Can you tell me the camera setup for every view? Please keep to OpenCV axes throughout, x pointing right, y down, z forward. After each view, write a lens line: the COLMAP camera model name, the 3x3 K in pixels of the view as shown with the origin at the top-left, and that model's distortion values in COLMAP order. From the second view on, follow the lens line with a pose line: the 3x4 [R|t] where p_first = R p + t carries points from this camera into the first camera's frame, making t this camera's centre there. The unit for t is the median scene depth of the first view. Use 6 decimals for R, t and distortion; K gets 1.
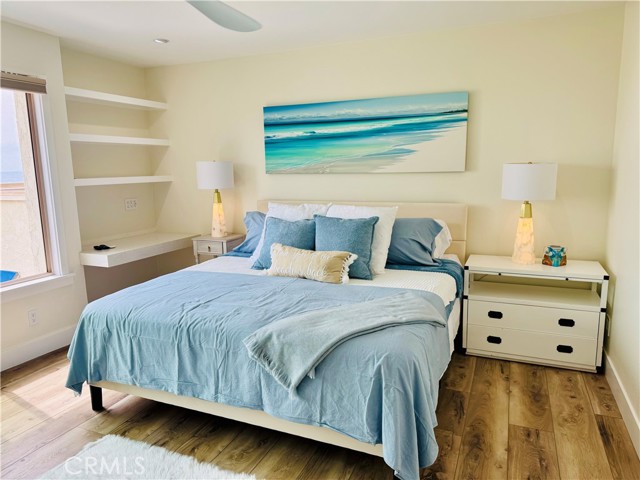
lens RADIAL K [[449.6, 0, 320.0], [0, 449.6, 240.0], [0, 0, 1]] dist [0.054210, 0.000335]
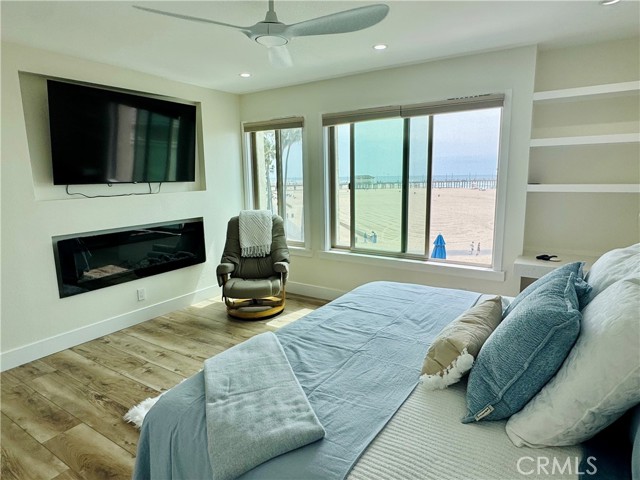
lens RADIAL K [[388.5, 0, 320.0], [0, 388.5, 240.0], [0, 0, 1]] dist [0.002466, 0.000741]
pose [[-0.177458, 0.182608, -0.967038, 0.559600], [-0.146040, 0.966868, 0.209375, -0.178250], [0.973232, 0.178381, -0.144911, 0.980509]]
